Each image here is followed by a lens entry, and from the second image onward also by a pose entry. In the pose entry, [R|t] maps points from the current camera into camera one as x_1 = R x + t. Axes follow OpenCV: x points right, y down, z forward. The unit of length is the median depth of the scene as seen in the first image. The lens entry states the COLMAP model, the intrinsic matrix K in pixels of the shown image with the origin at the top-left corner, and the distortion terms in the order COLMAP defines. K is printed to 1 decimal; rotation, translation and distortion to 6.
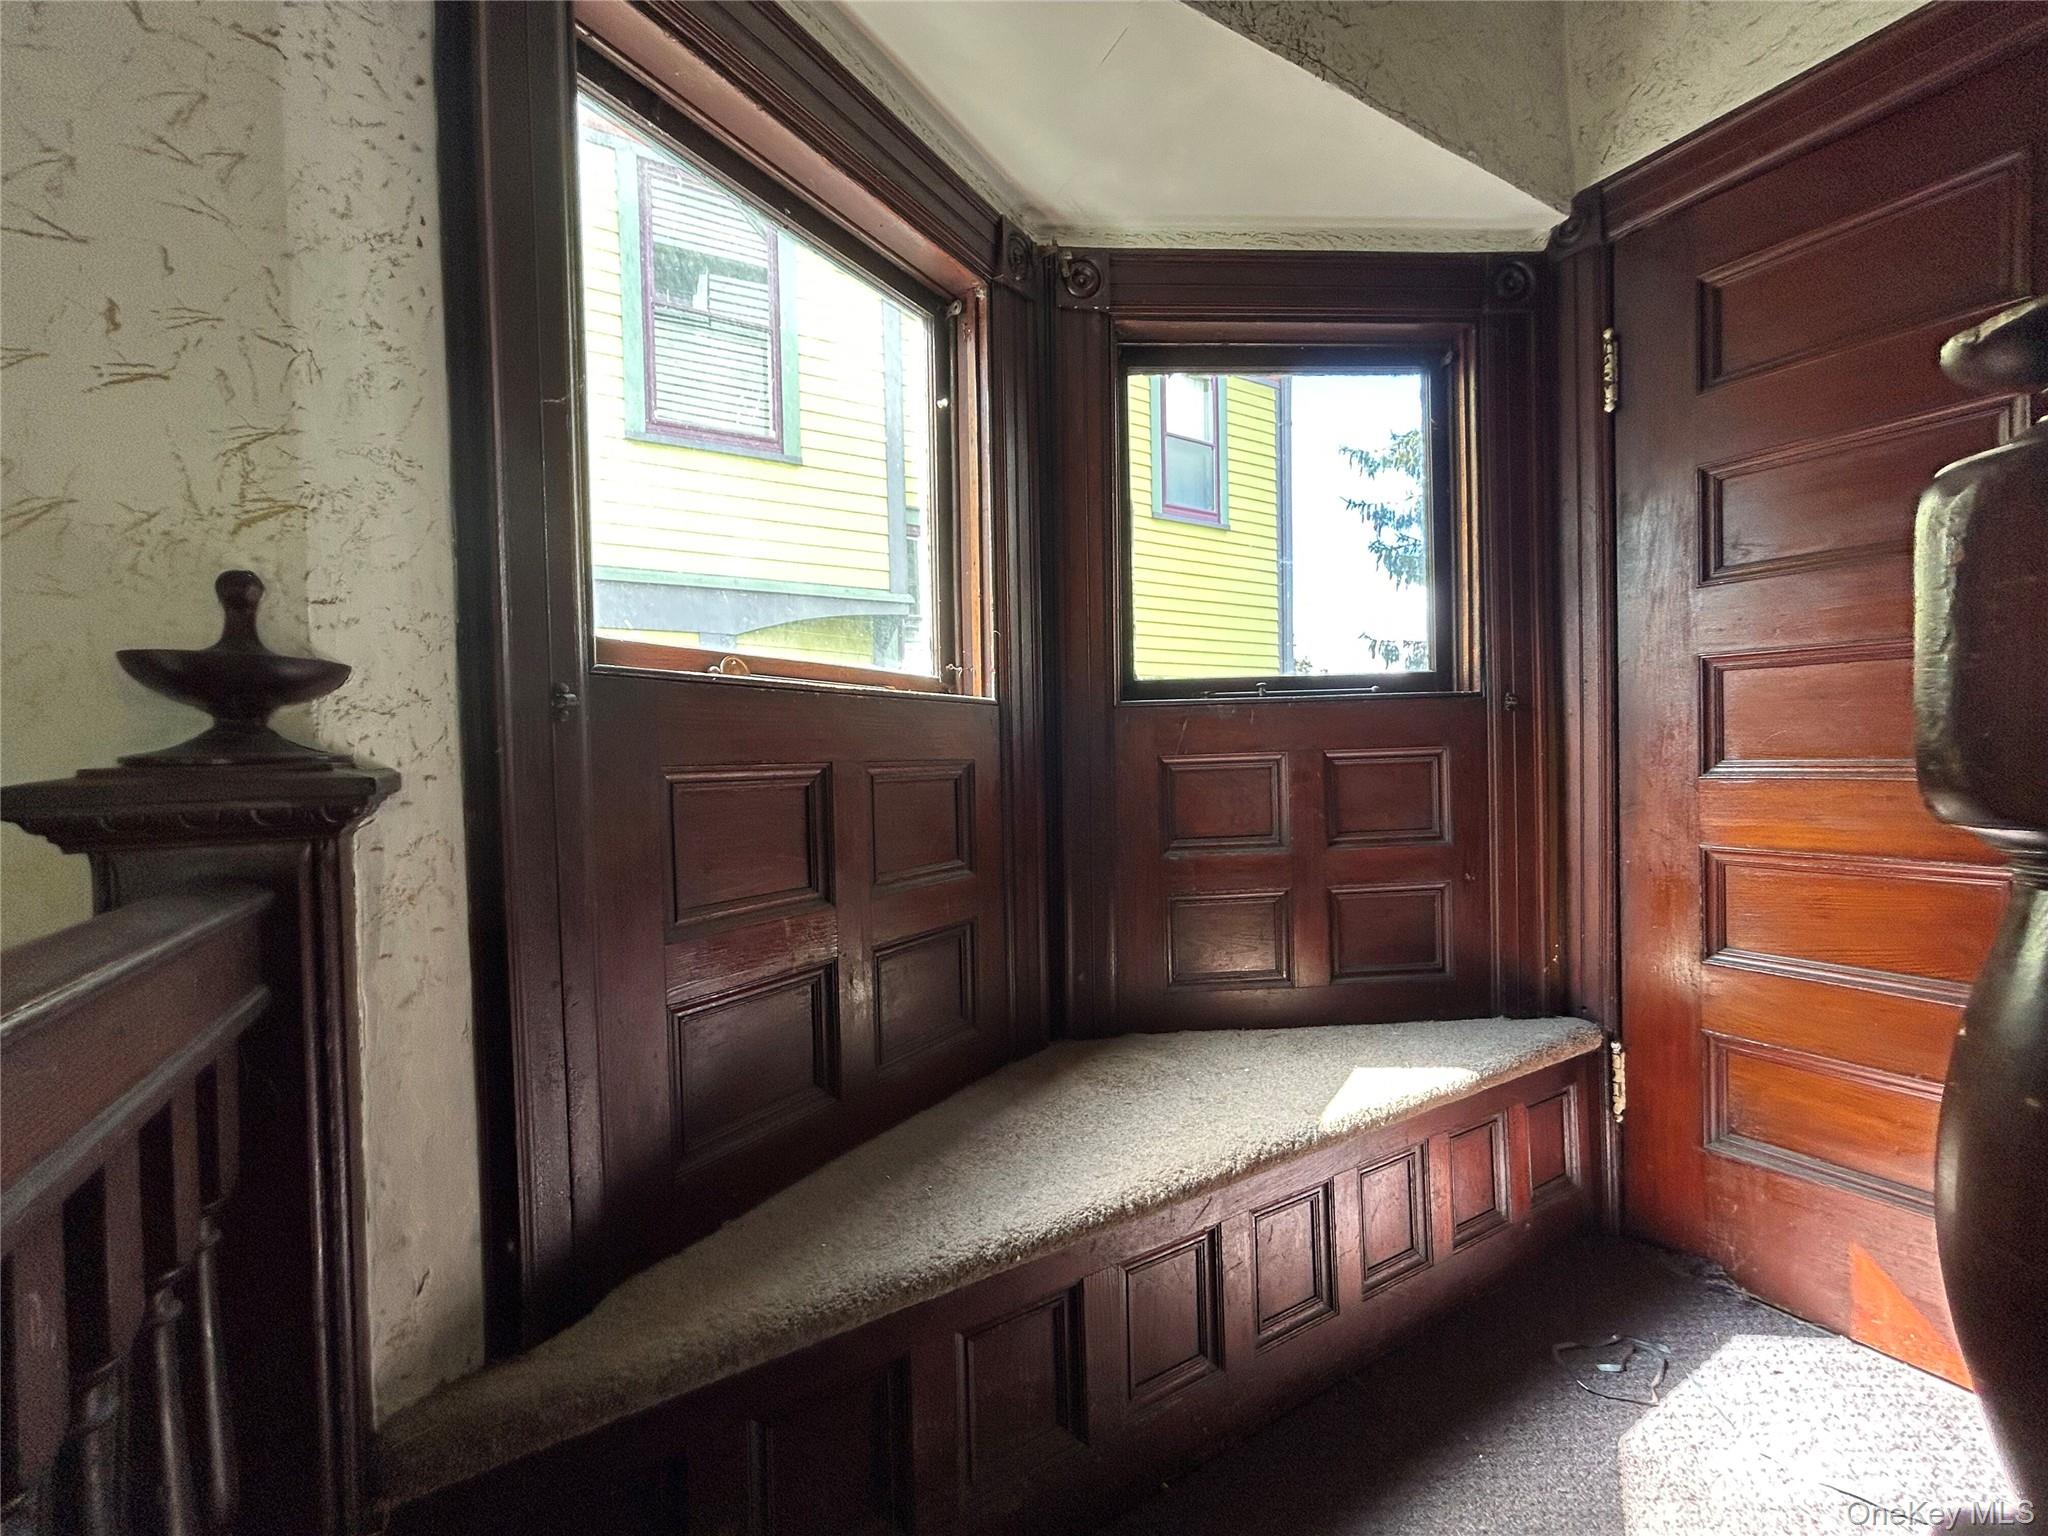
lens RADIAL K [[830.3, 0, 1024.0], [0, 830.3, 768.0], [0, 0, 1]] dist [0.000732, 0.000141]
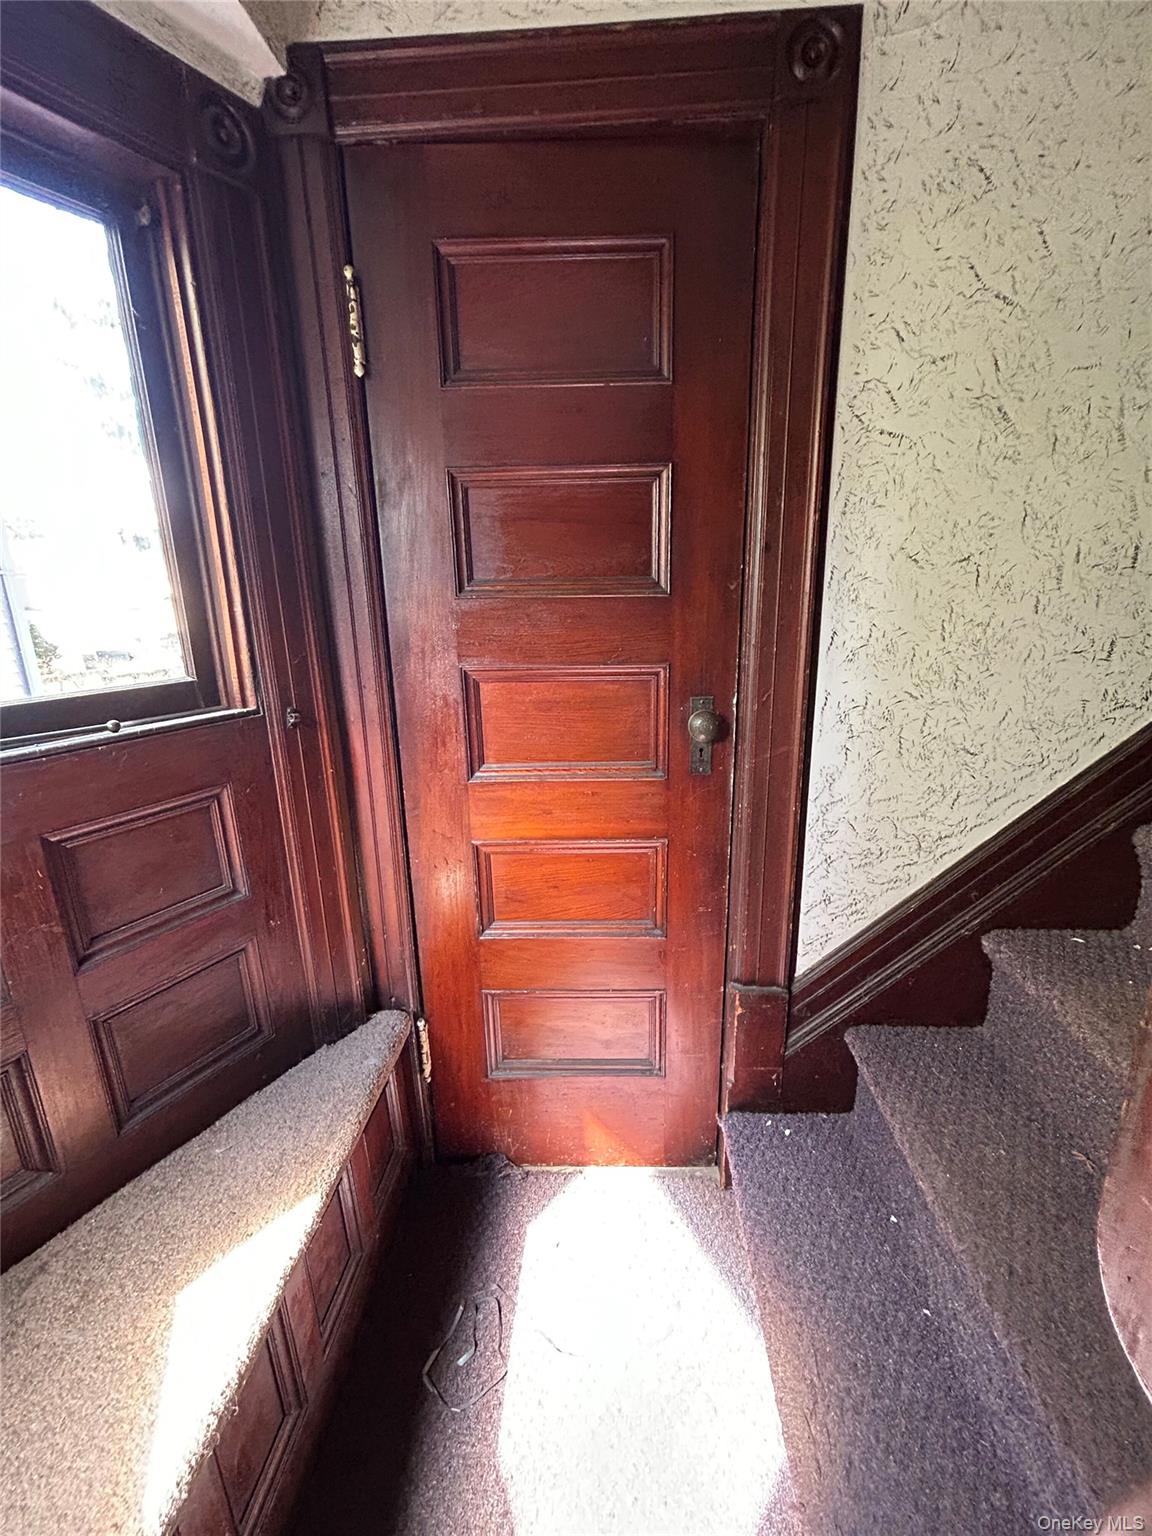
lens RADIAL K [[668.2, 0, 585.7], [0, 668.2, 766.2], [0, 0, 1]] dist [0.002526, 0.000640]
pose [[0.552302, -0.198243, 0.809730, 0.209850], [0.022898, 0.974555, 0.222978, -0.199922], [-0.833330, -0.104610, 0.542787, 0.418797]]
